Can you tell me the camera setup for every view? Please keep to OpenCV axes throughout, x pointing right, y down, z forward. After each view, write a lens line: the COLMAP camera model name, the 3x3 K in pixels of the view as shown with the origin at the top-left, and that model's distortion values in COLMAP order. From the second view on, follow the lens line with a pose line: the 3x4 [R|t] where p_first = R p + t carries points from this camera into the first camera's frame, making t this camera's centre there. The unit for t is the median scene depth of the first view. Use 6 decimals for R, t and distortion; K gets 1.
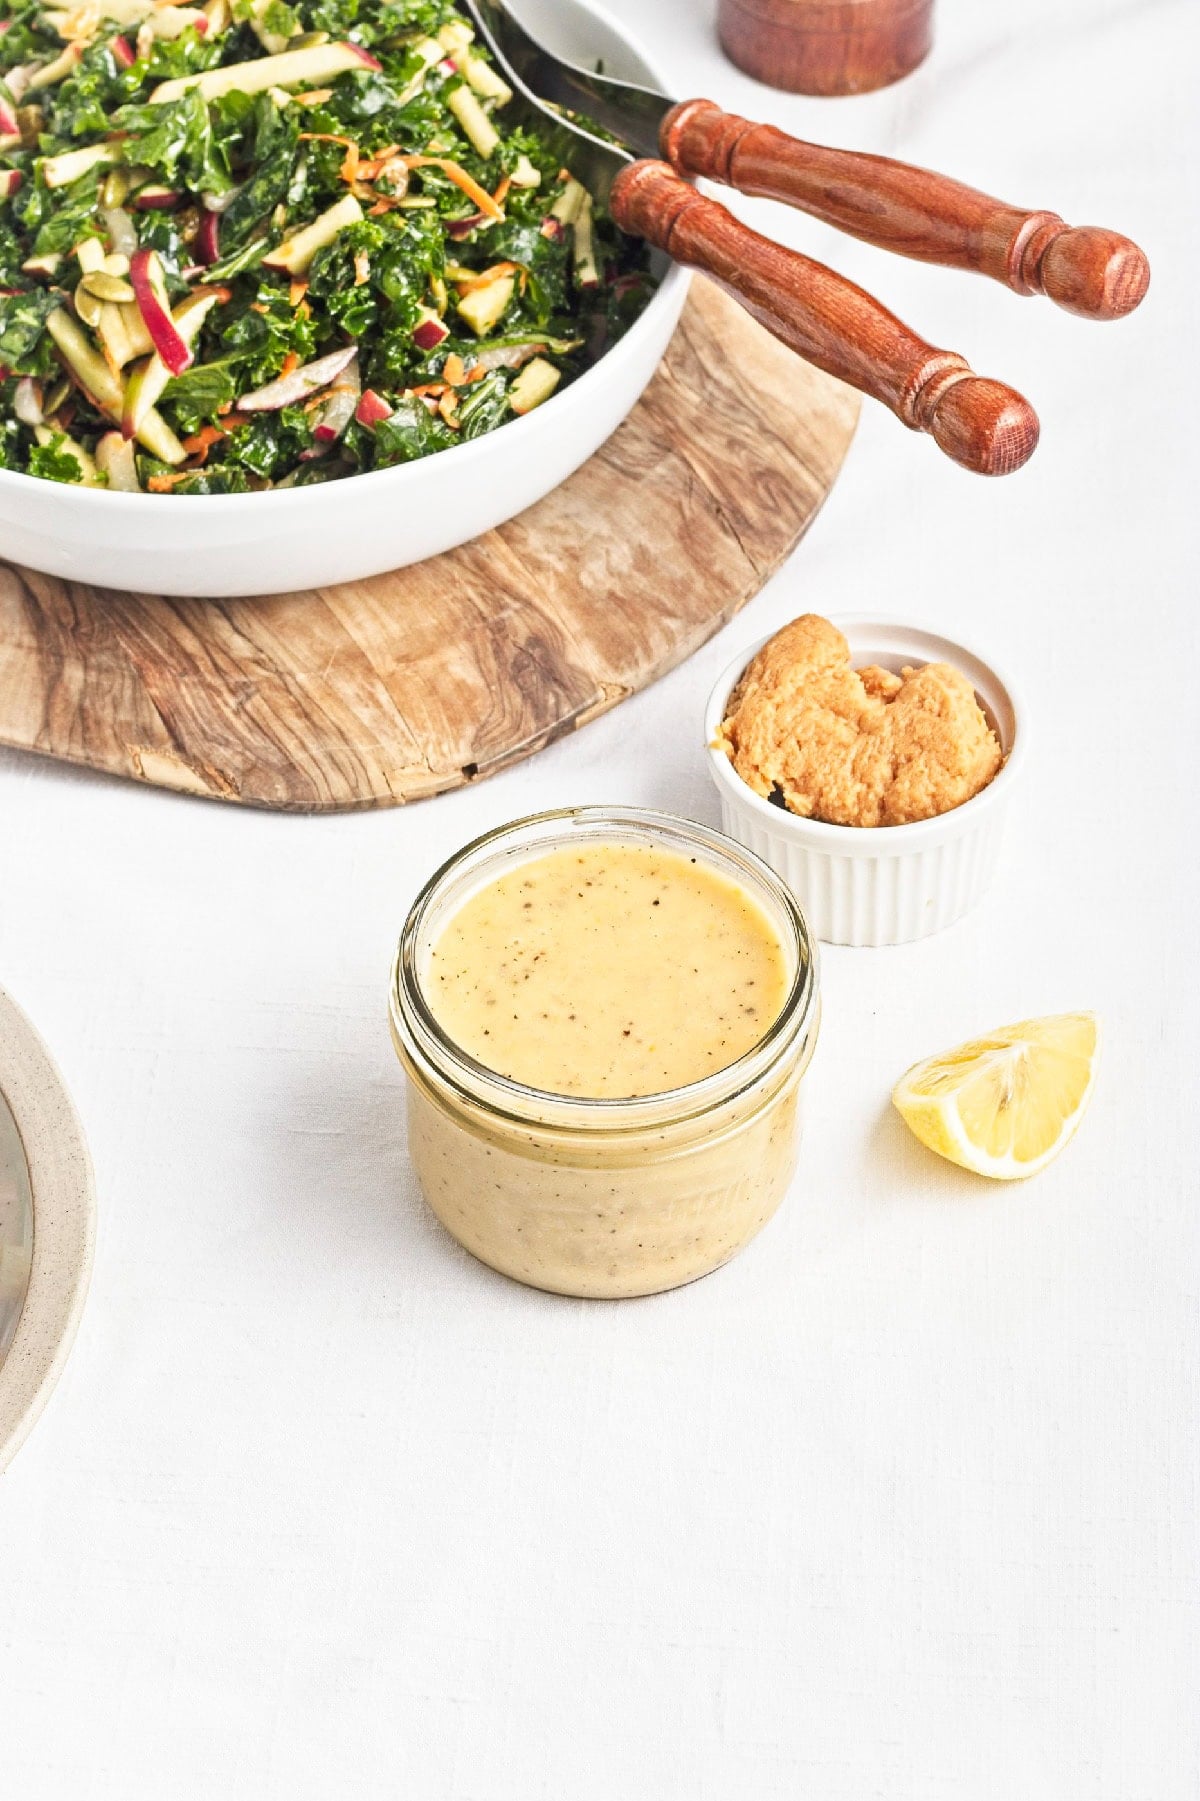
lens RADIAL K [[4641.7, 0, 523.0], [0, 4641.7, 966.4], [0, 0, 1]] dist [-0.002385, 0.000000]
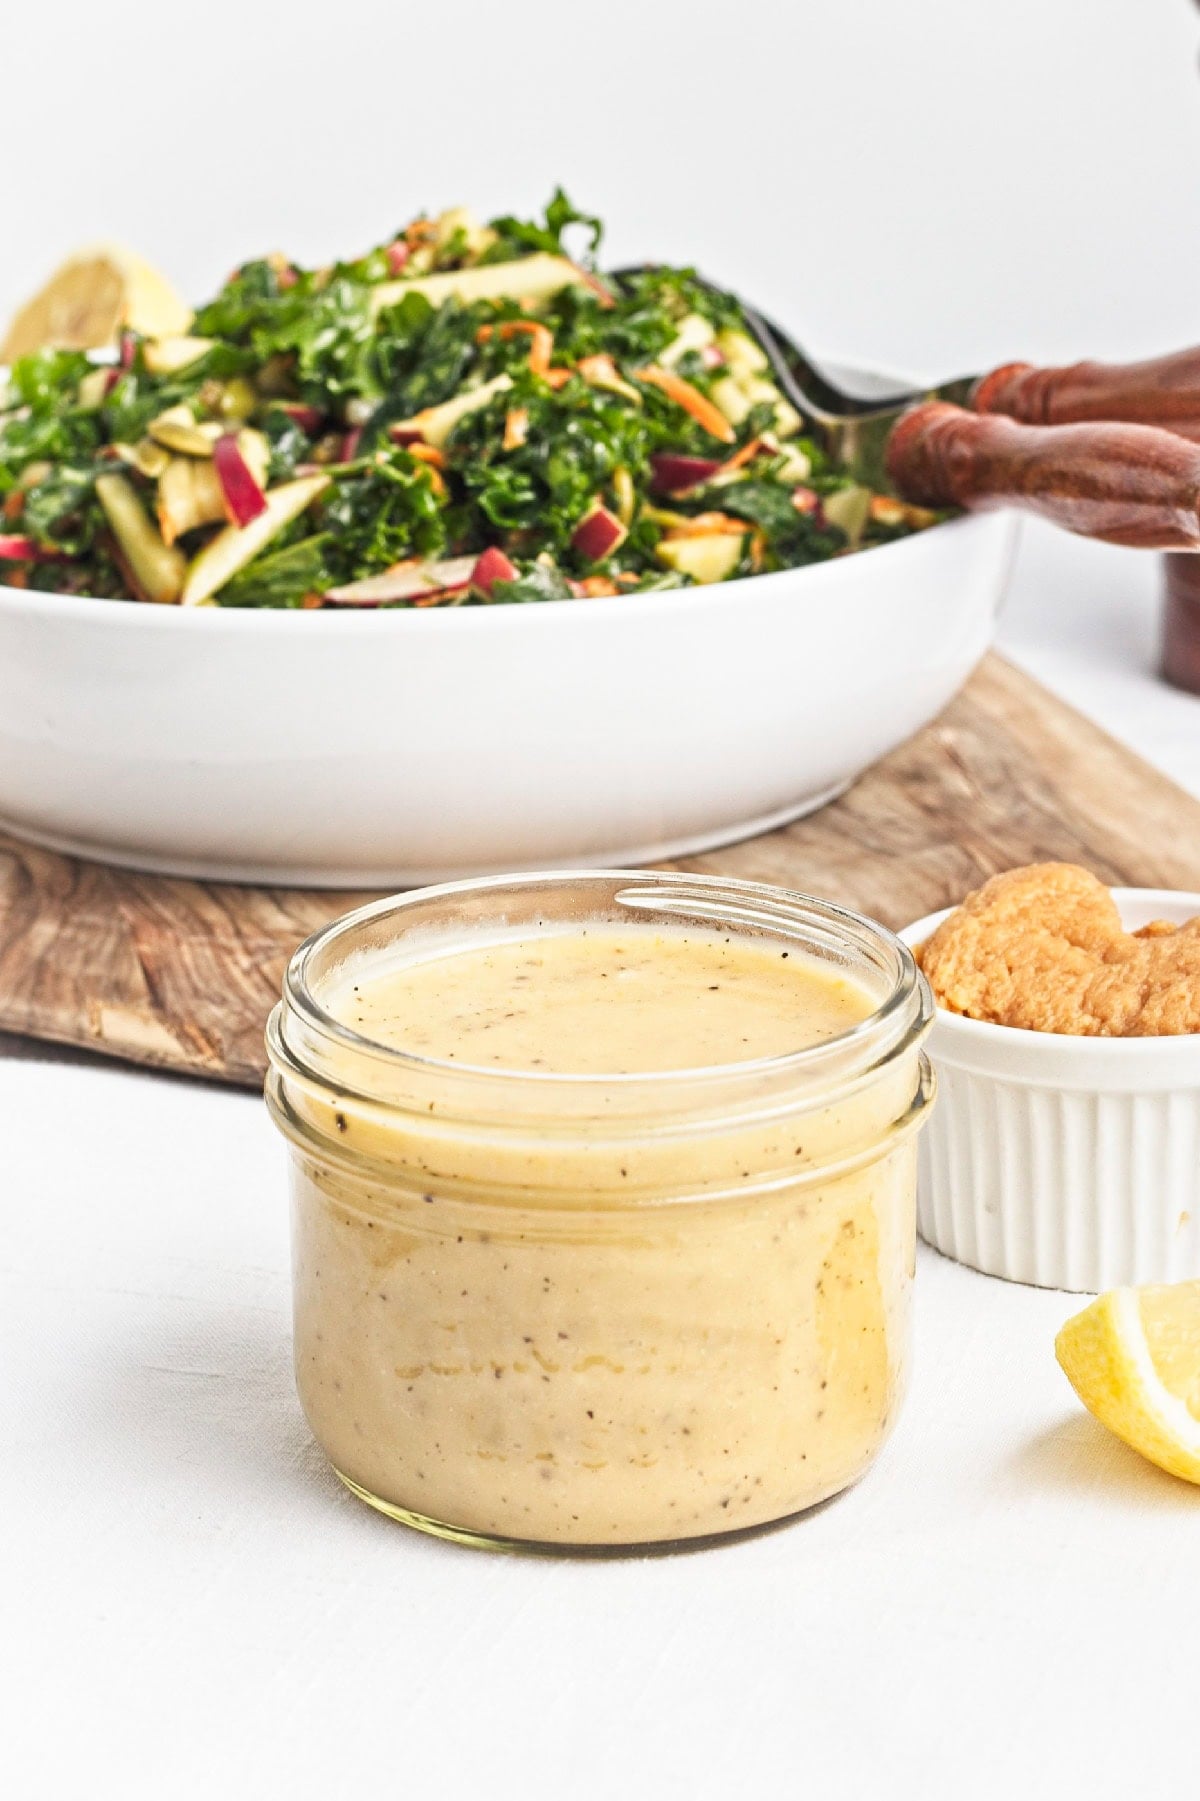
lens RADIAL K [[5023.0, 0, 595.7], [0, 5023.0, 907.1], [0, 0, 1]] dist [-0.004707, 0.000000]
pose [[0.978175, 0.072500, -0.194725, 0.137277], [-0.158638, 0.865826, -0.474531, 0.289454], [0.134194, 0.495065, 0.858430, 0.351532]]
